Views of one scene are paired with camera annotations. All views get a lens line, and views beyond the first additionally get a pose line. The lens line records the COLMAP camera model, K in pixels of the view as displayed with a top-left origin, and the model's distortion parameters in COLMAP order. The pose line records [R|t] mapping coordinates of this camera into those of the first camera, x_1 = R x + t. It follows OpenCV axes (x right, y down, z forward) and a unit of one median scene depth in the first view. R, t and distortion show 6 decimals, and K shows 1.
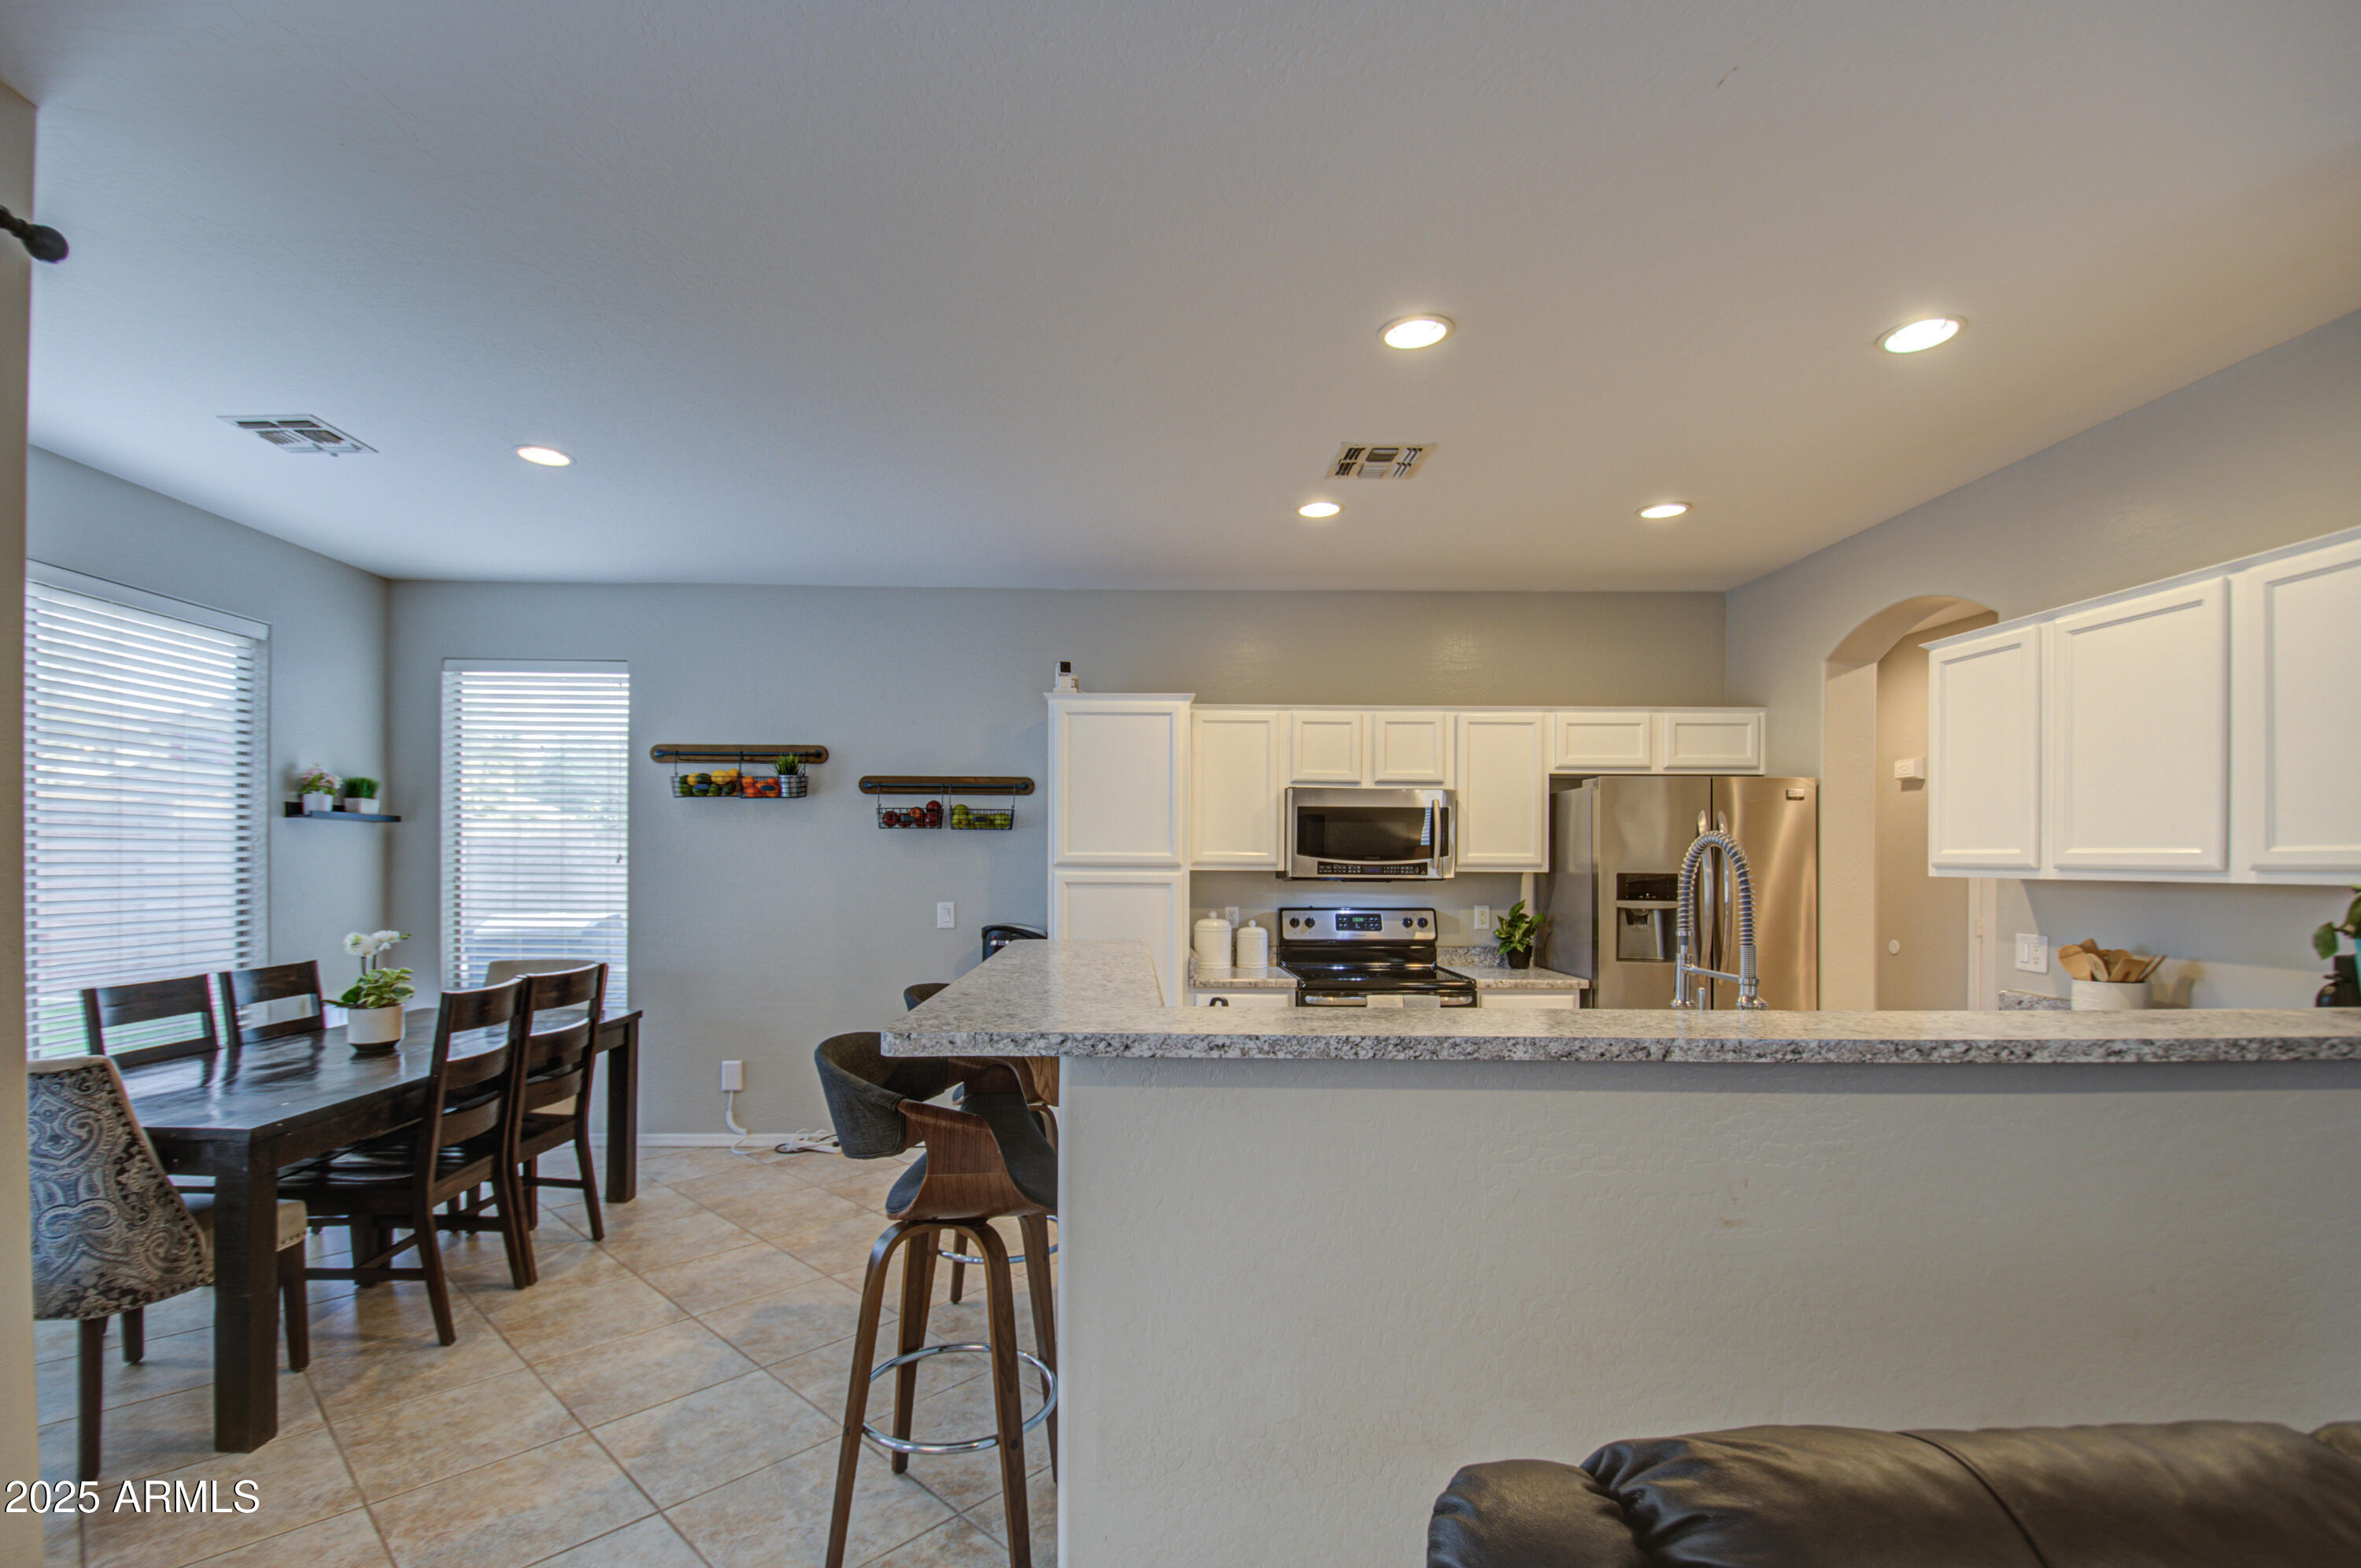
lens RADIAL K [[1045.5, 0, 1128.0], [0, 1045.5, 861.9], [0, 0, 1]] dist [-0.000813, -0.000422]
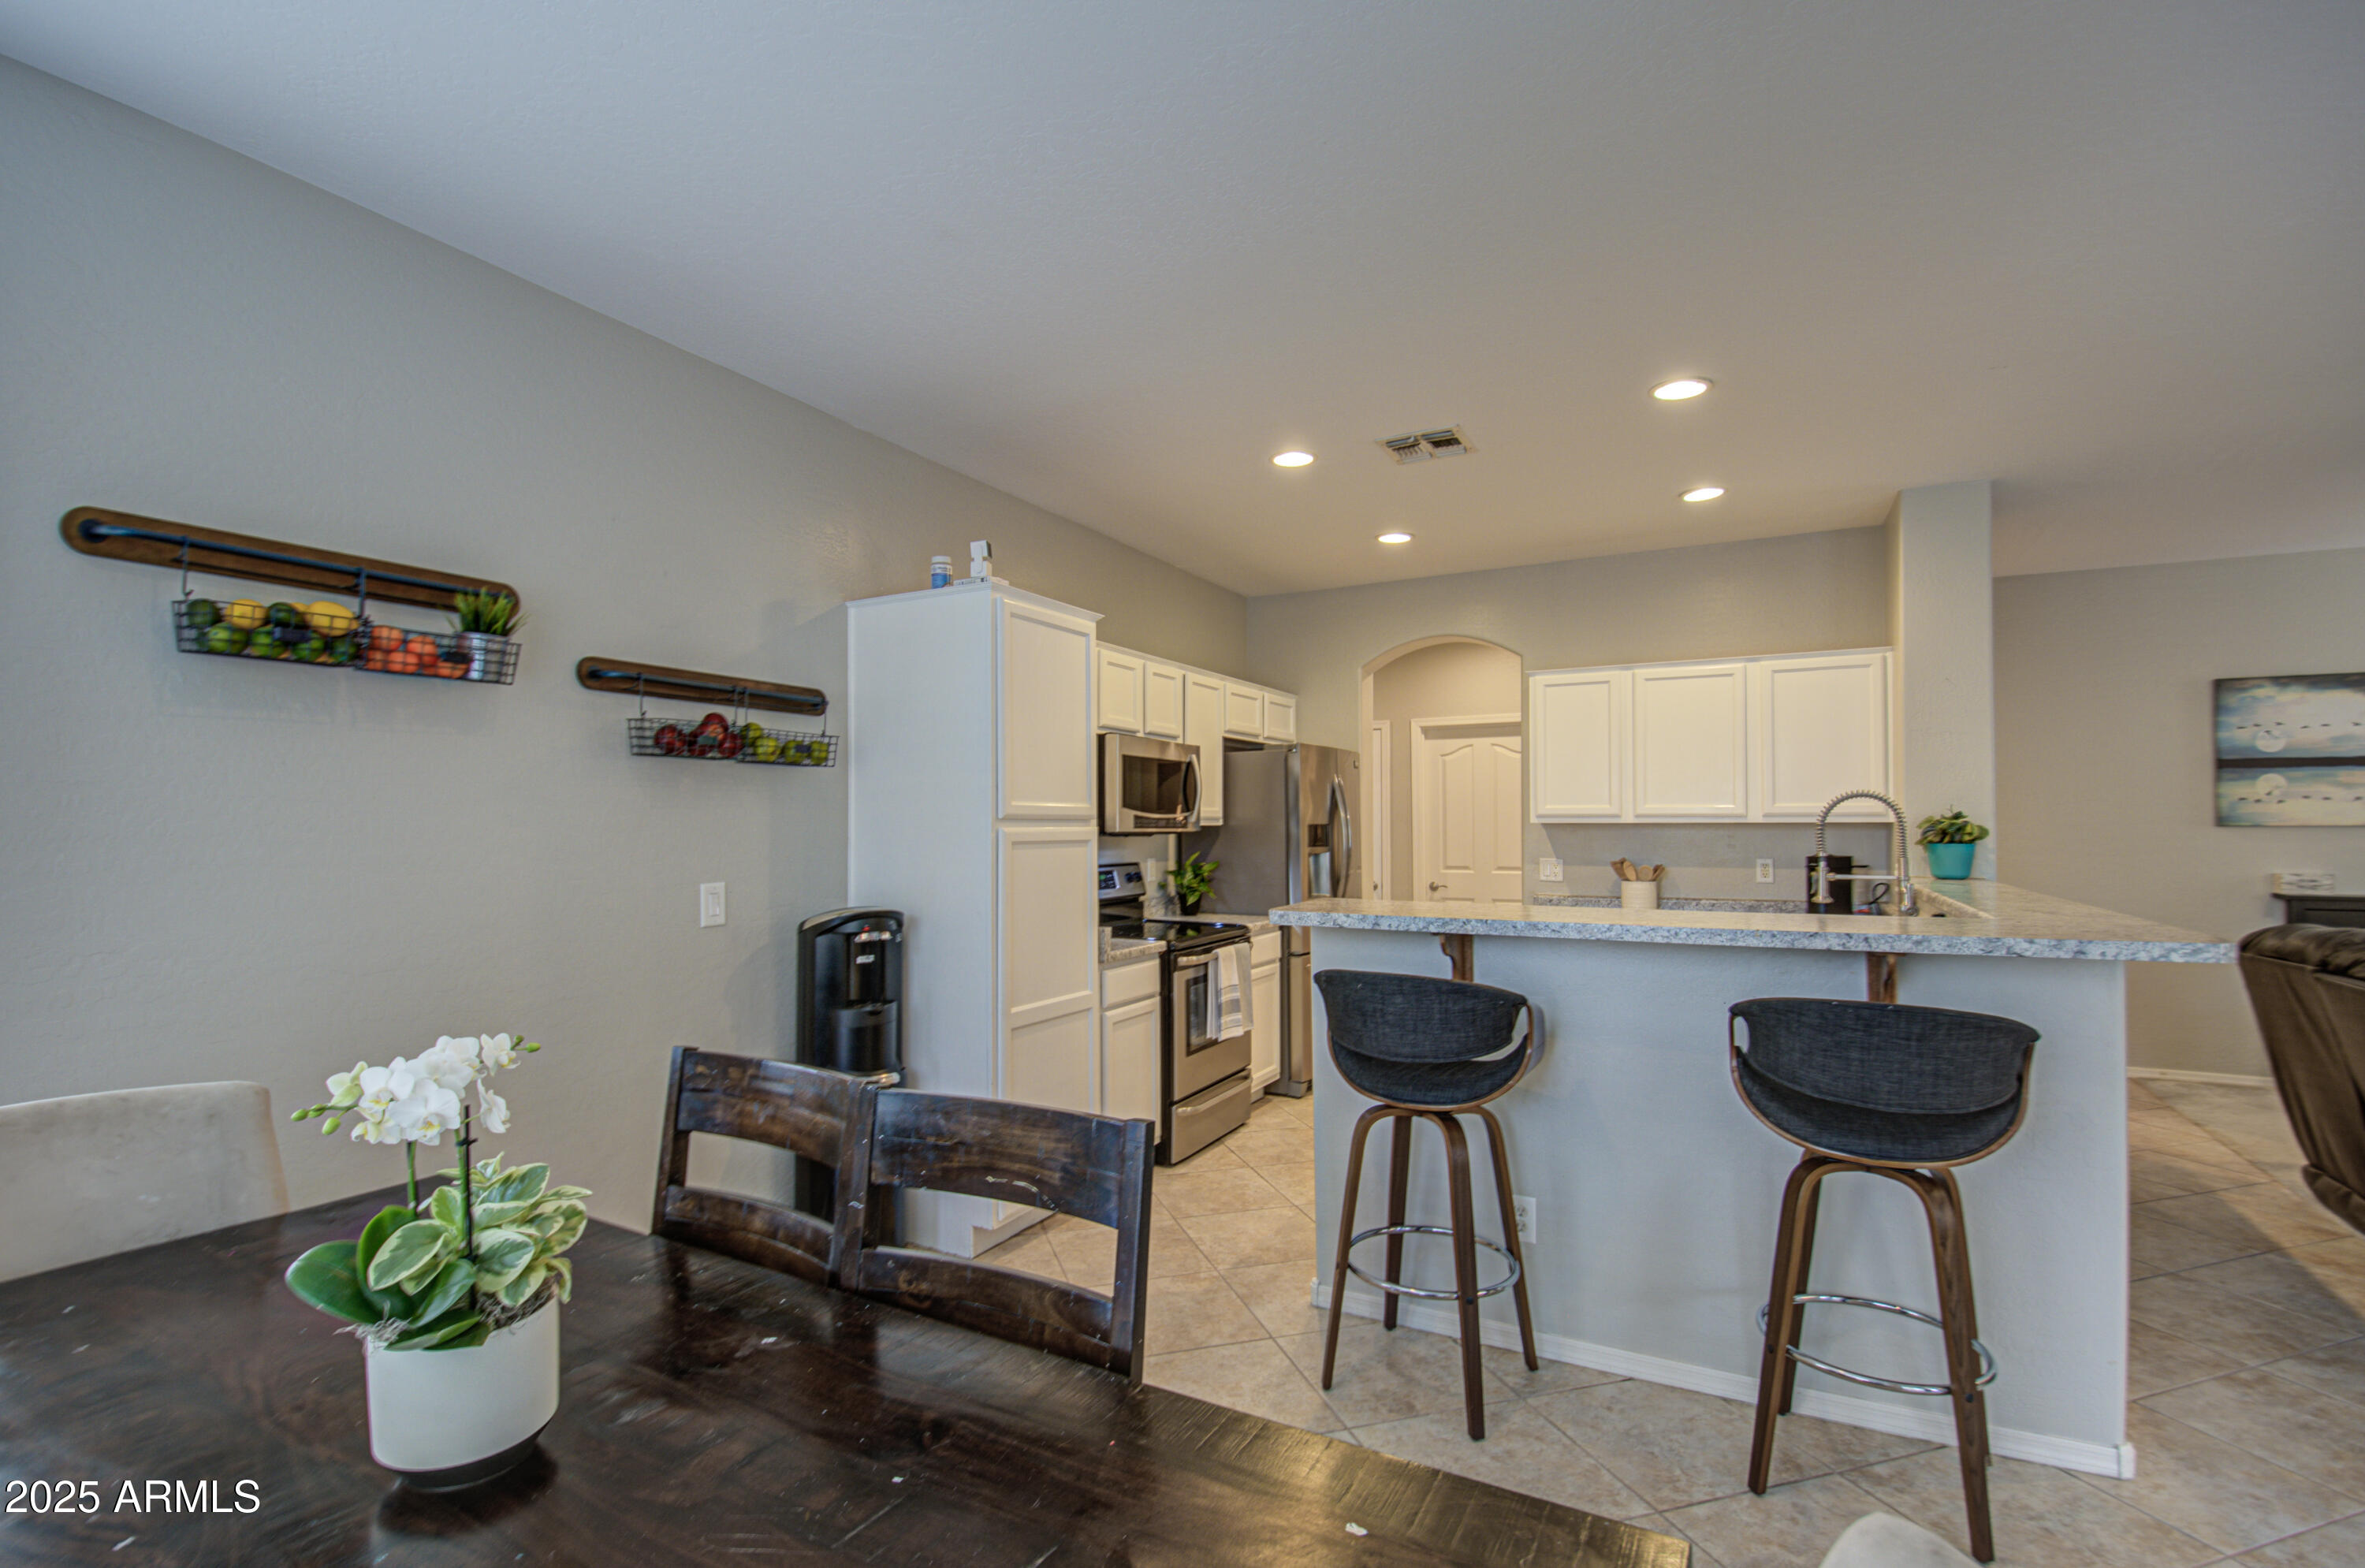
lens RADIAL K [[1063.0, 0, 1151.1], [0, 1063.0, 813.2], [0, 0, 1]] dist [0.000034, -0.012794]
pose [[0.490624, 0.001559, 0.871370, -0.617761], [0.007202, 0.999957, -0.005844, 0.003453], [-0.871342, 0.009143, 0.490592, 0.514844]]
